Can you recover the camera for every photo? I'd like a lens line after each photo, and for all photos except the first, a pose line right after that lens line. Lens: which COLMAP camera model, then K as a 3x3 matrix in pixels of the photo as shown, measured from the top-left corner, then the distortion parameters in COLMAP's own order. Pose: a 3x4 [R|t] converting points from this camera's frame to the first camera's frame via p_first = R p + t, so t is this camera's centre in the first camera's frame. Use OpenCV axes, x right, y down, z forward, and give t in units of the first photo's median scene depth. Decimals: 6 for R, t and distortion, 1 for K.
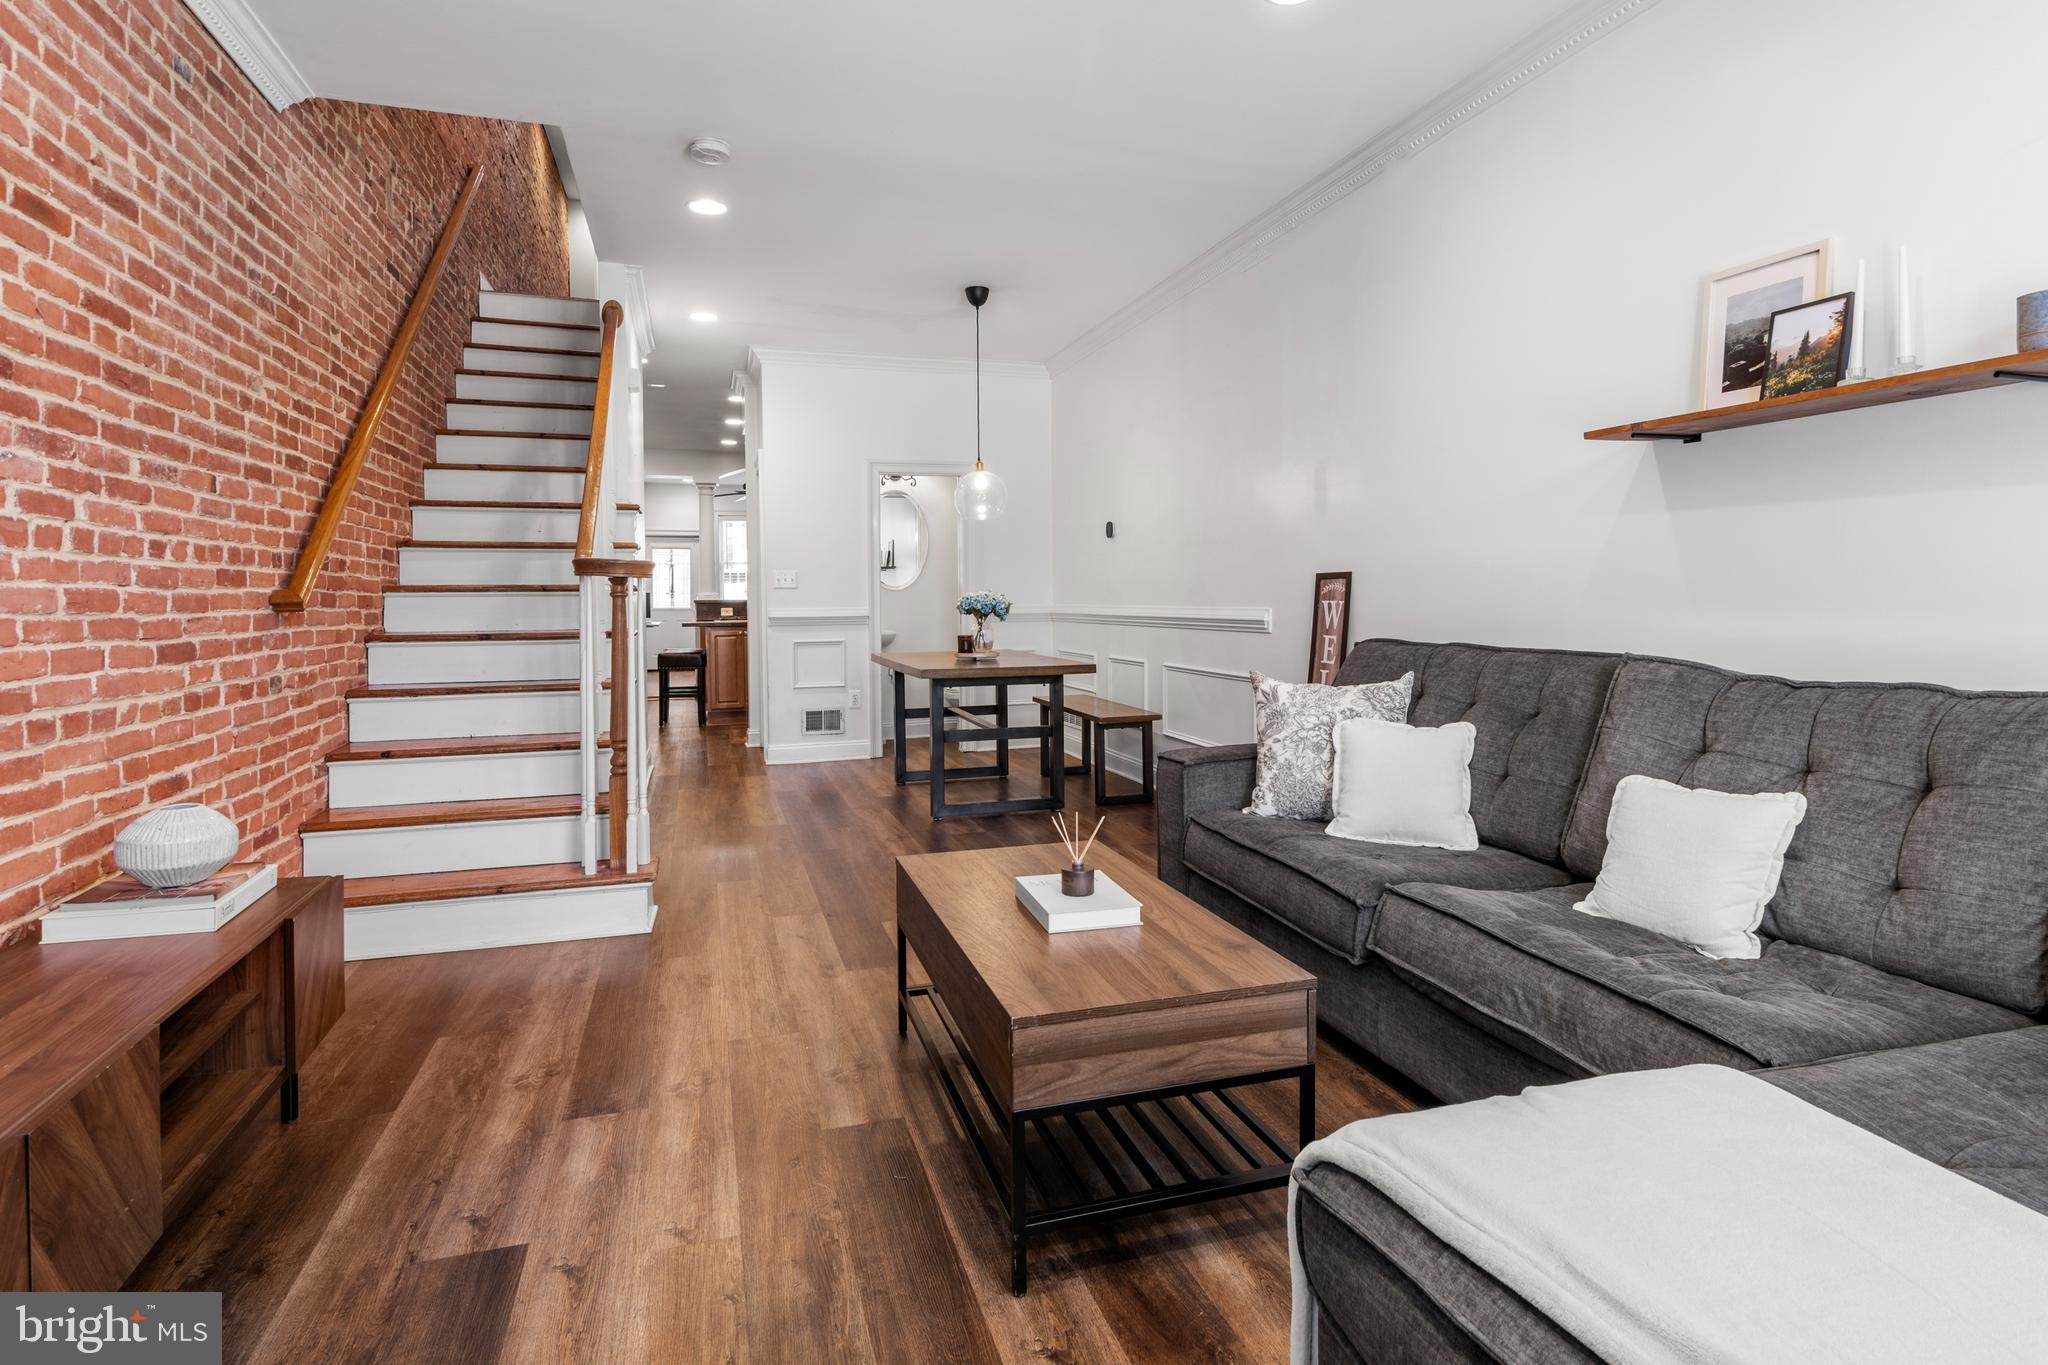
lens RADIAL K [[1087.4, 0, 1019.5], [0, 1087.4, 641.2], [0, 0, 1]] dist [0.001136, -0.006617]
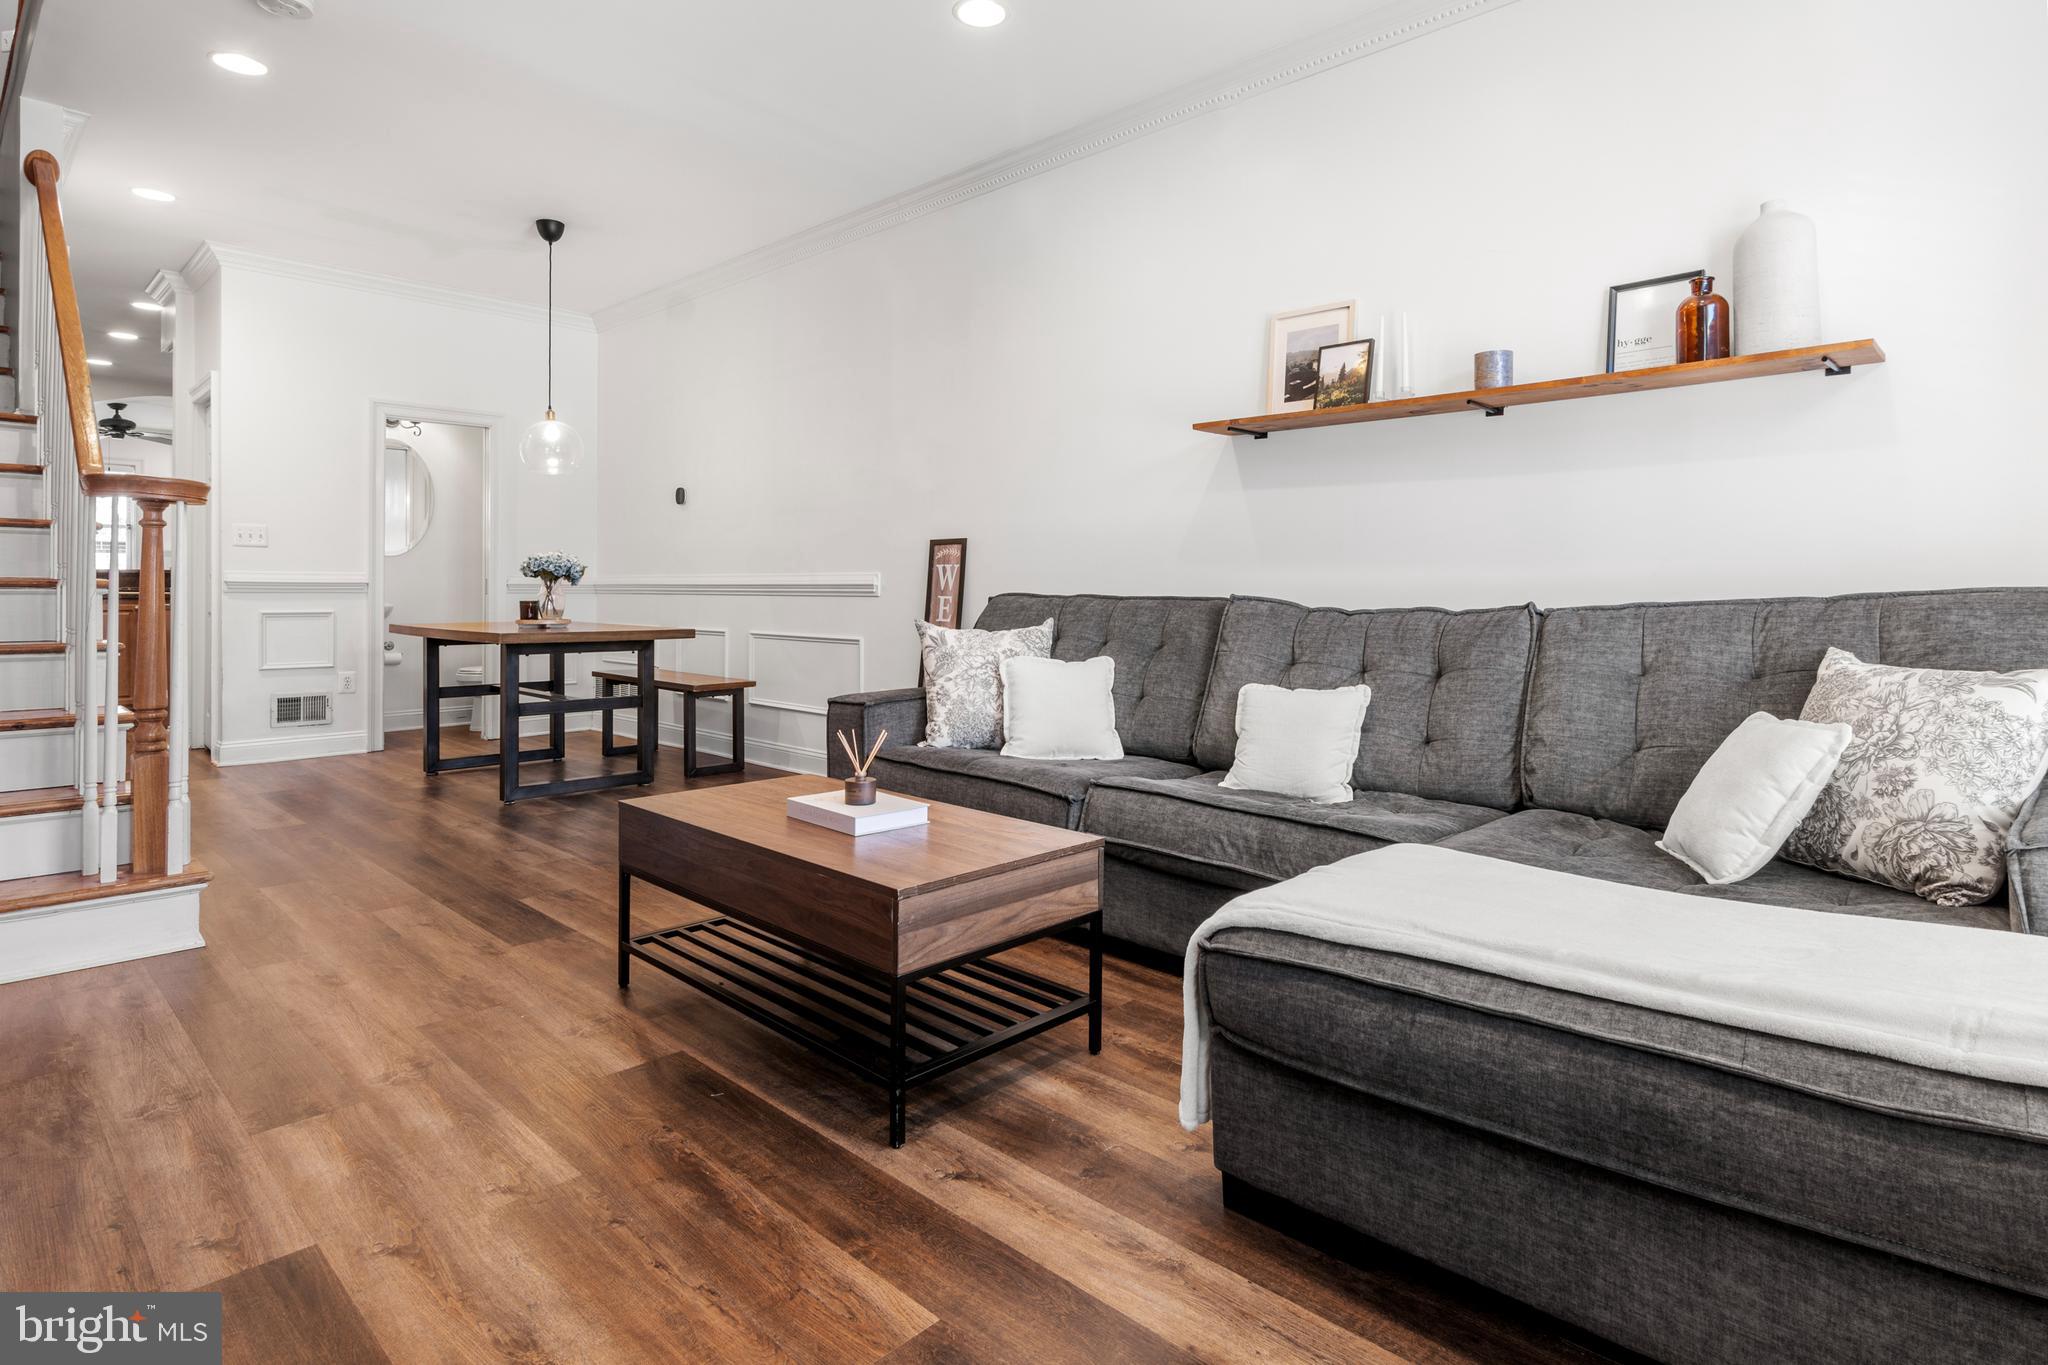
lens RADIAL K [[1087.4, 0, 1073.1], [0, 1087.4, 623.3], [0, 0, 1]] dist [0.001136, -0.006617]
pose [[0.861589, 0.000458, 0.507607, -0.244855], [0.006089, 0.999918, -0.011239, 0.053941], [-0.507570, 0.012774, 0.861516, -0.022999]]
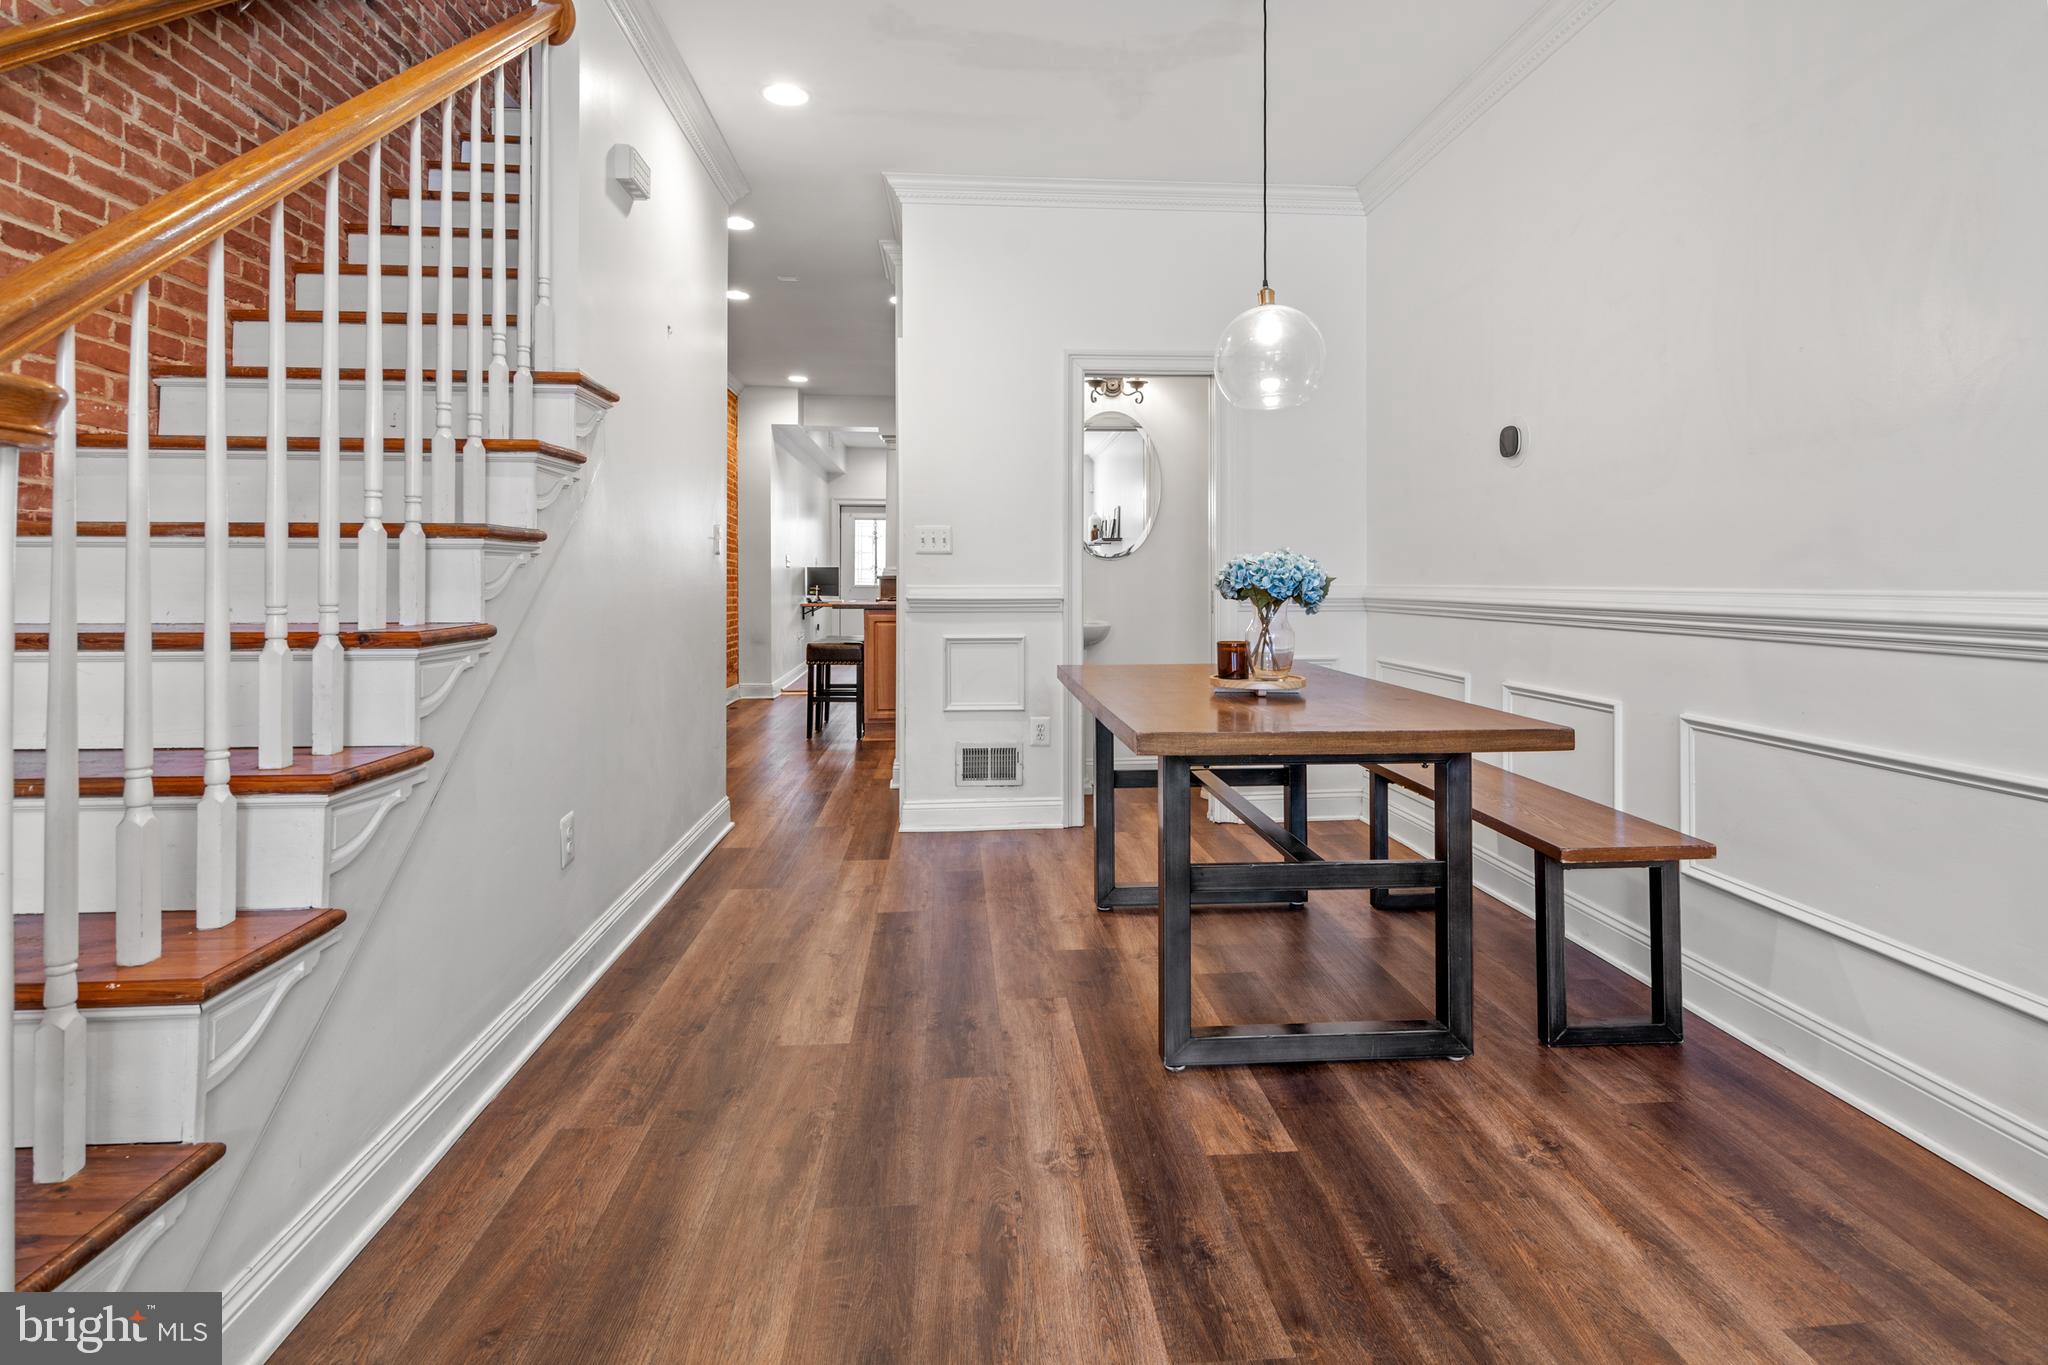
lens RADIAL K [[1042.3, 0, 986.8], [0, 1042.3, 553.1], [0, 0, 1]] dist [-0.003131, -0.003720]
pose [[0.968597, 0.004396, -0.248598, -0.083023], [-0.020521, 0.997846, -0.062312, -0.028761], [0.247789, 0.065456, 0.966600, 1.042274]]
